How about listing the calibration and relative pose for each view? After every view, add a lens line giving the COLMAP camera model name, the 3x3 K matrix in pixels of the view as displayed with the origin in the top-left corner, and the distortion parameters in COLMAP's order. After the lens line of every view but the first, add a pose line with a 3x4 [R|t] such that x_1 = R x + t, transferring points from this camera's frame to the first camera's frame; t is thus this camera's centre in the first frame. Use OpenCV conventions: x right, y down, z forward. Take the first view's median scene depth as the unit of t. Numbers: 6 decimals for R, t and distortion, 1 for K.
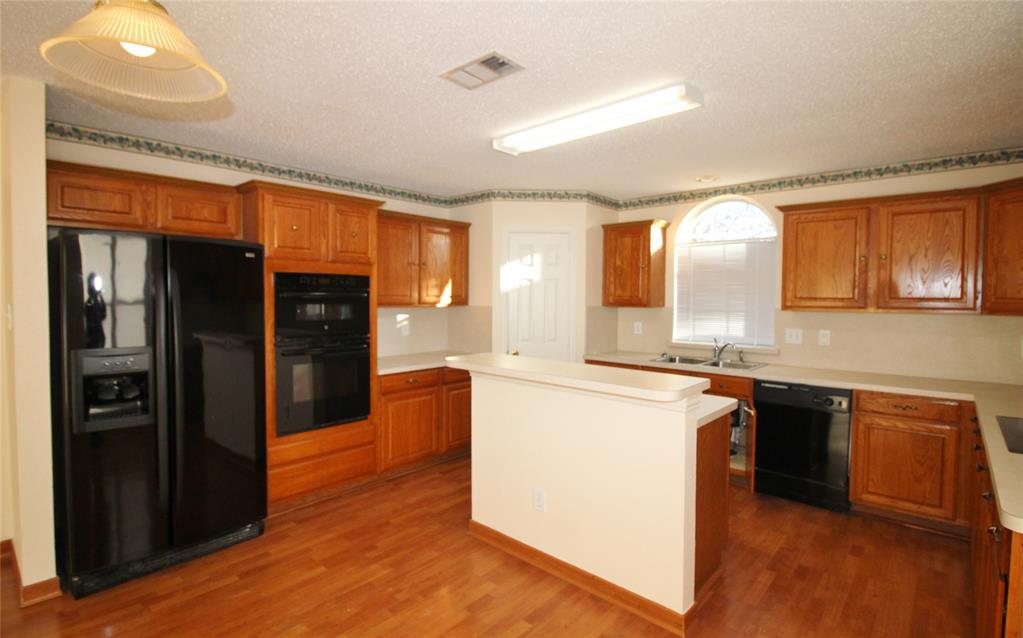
lens RADIAL K [[494.9, 0, 512.7], [0, 494.9, 317.9], [0, 0, 1]] dist [-0.007015, -0.000935]
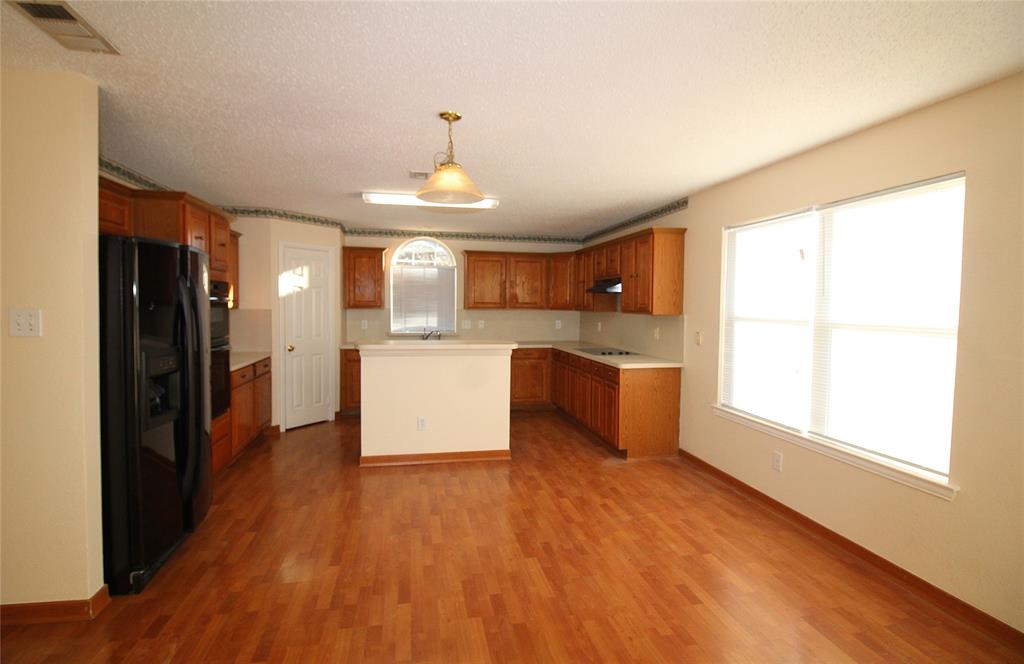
lens RADIAL K [[486.1, 0, 517.0], [0, 486.1, 324.9], [0, 0, 1]] dist [-0.011975, -0.000830]
pose [[0.584840, -0.035510, 0.810371, -0.676113], [0.030435, 0.999298, 0.021824, 0.006382], [-0.810577, 0.011900, 0.585511, -0.139222]]
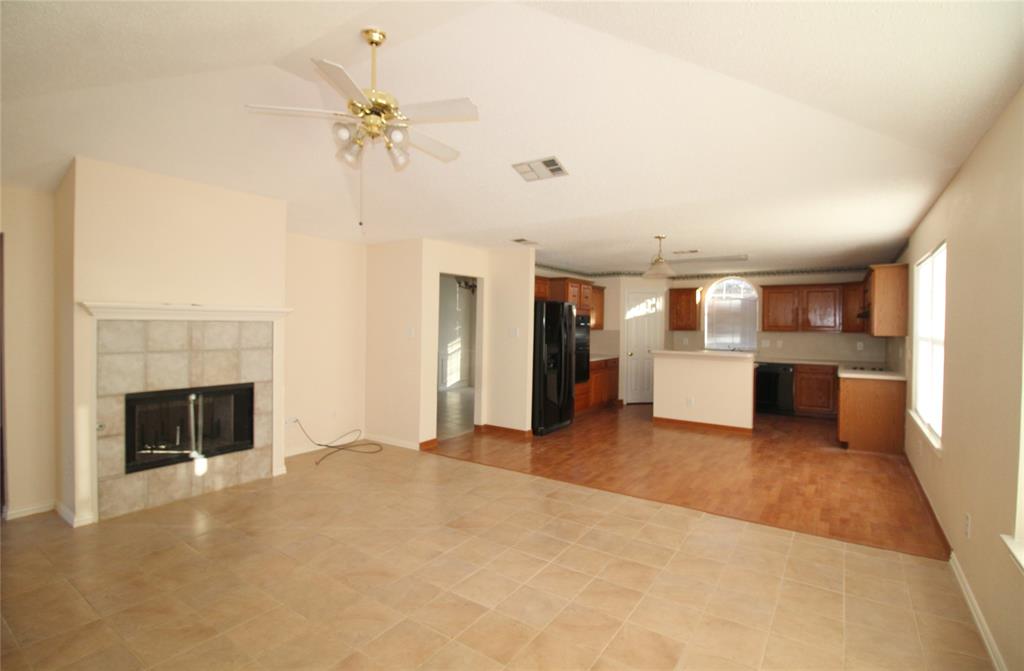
lens RADIAL K [[485.5, 0, 510.5], [0, 485.5, 333.0], [0, 0, 1]] dist [-0.000202, 0.000053]
pose [[0.991970, -0.000070, 0.126471, -0.774713], [0.003559, 0.999619, -0.027369, 0.042653], [-0.126421, 0.027599, 0.991593, -0.928531]]
